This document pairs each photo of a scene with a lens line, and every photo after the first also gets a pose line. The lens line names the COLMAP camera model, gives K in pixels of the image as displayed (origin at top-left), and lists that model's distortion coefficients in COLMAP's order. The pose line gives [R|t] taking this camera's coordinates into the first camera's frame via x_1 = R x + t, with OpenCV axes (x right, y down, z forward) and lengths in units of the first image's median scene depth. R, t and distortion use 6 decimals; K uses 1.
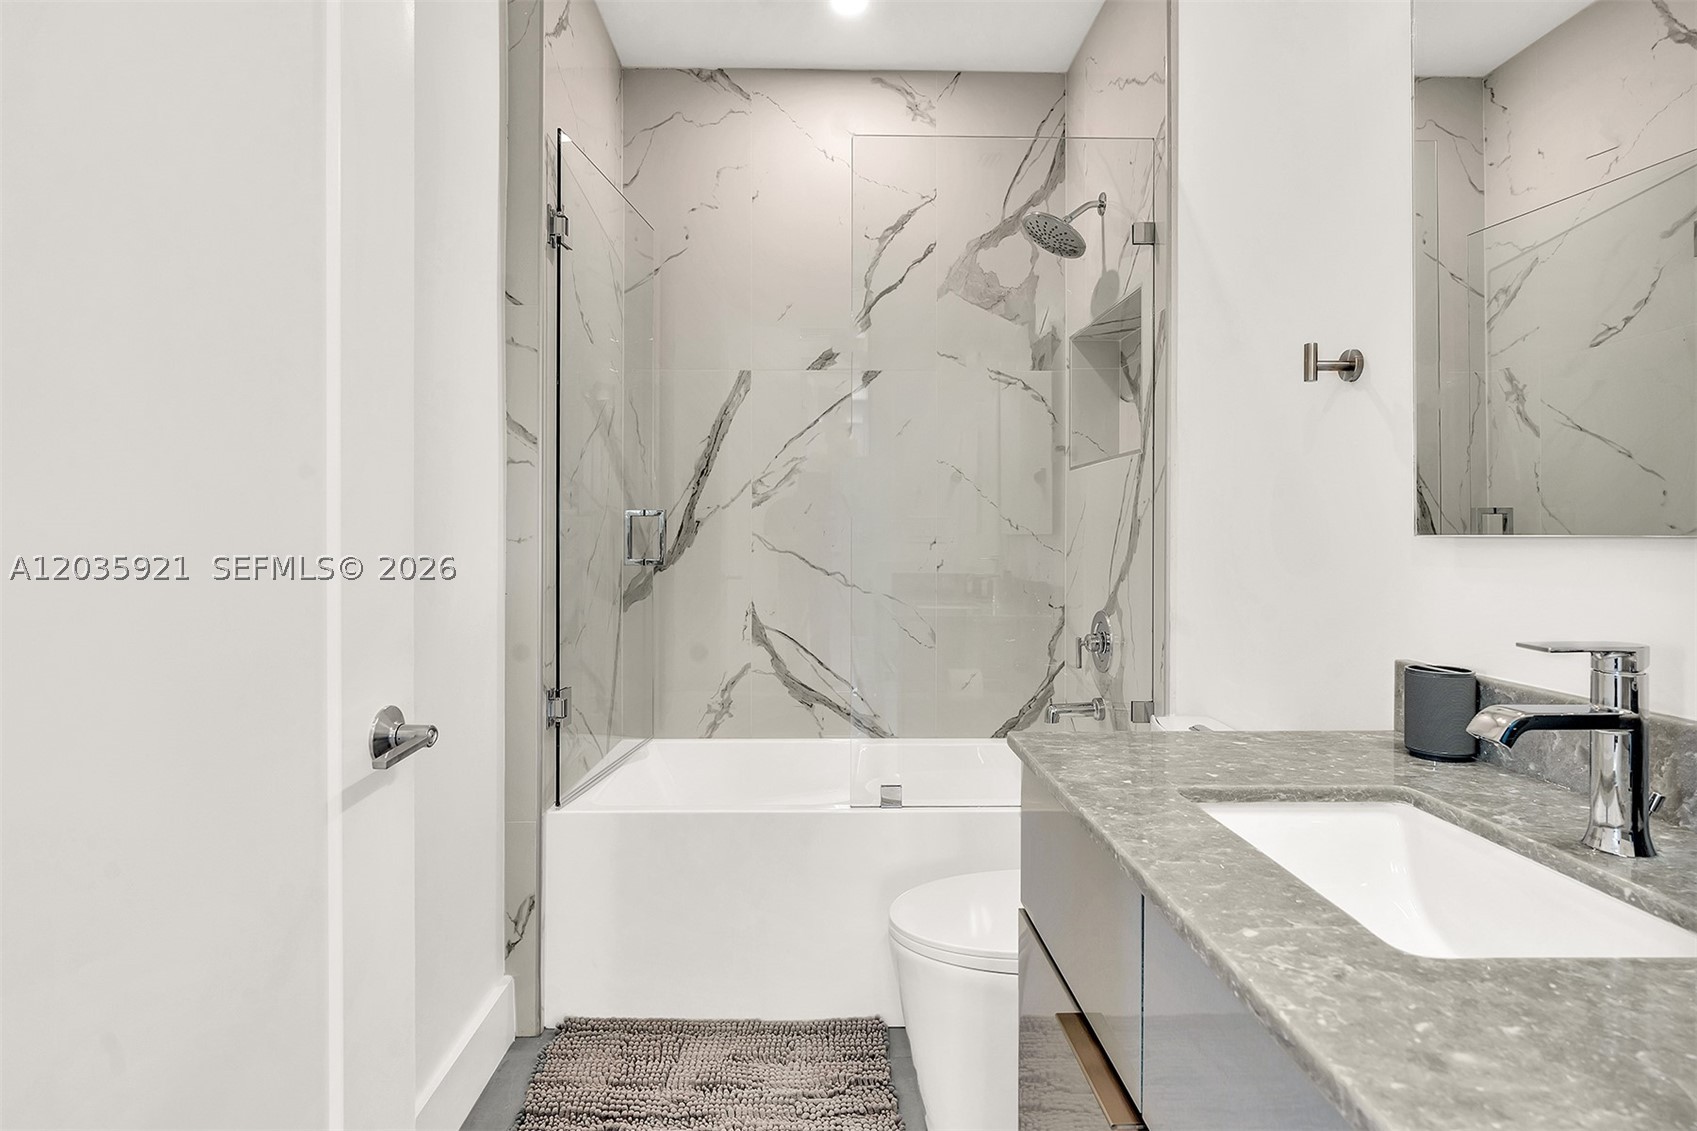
lens RADIAL K [[923.7, 0, 842.4], [0, 923.7, 526.5], [0, 0, 1]] dist [-0.007717, 0.002708]
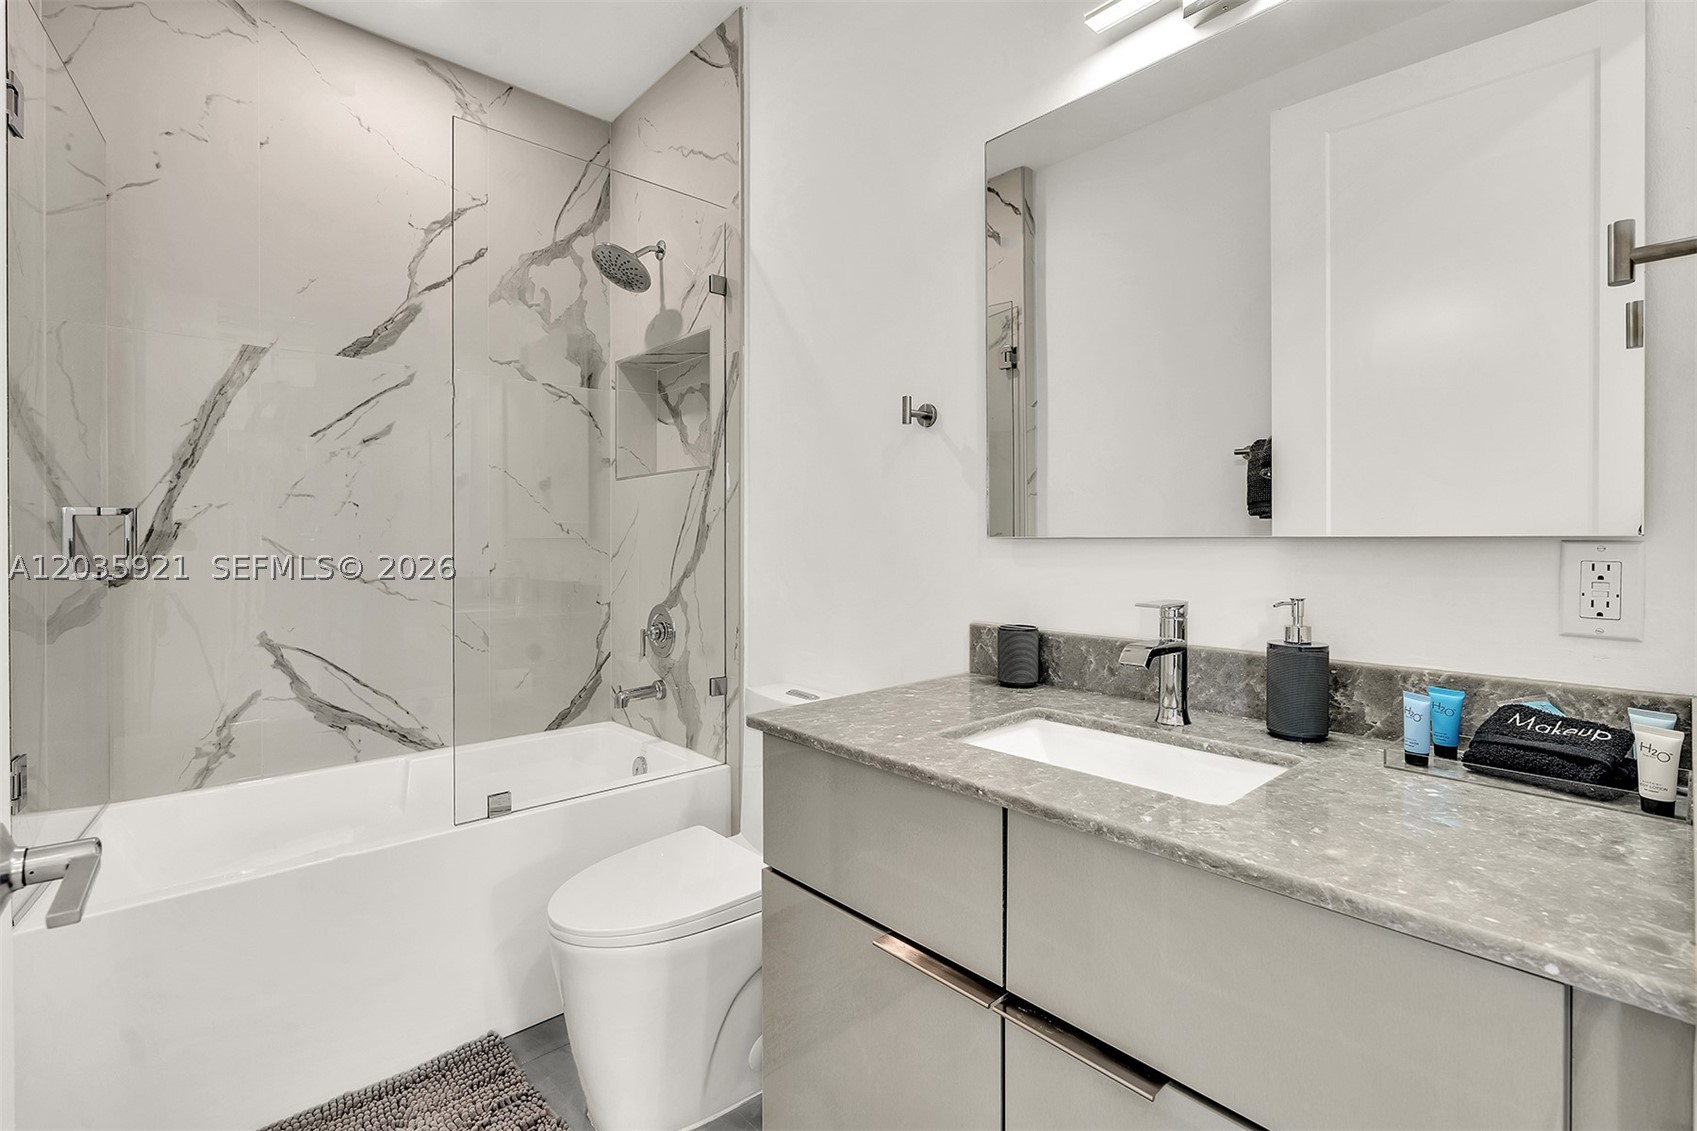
lens RADIAL K [[785.0, 0, 847.8], [0, 785.0, 536.1], [0, 0, 1]] dist [-0.014083, 0.007031]
pose [[0.746792, -0.001438, 0.665056, -0.196483], [-0.002321, 0.999986, 0.004769, 0.001233], [-0.665053, -0.005105, 0.746778, 0.116363]]
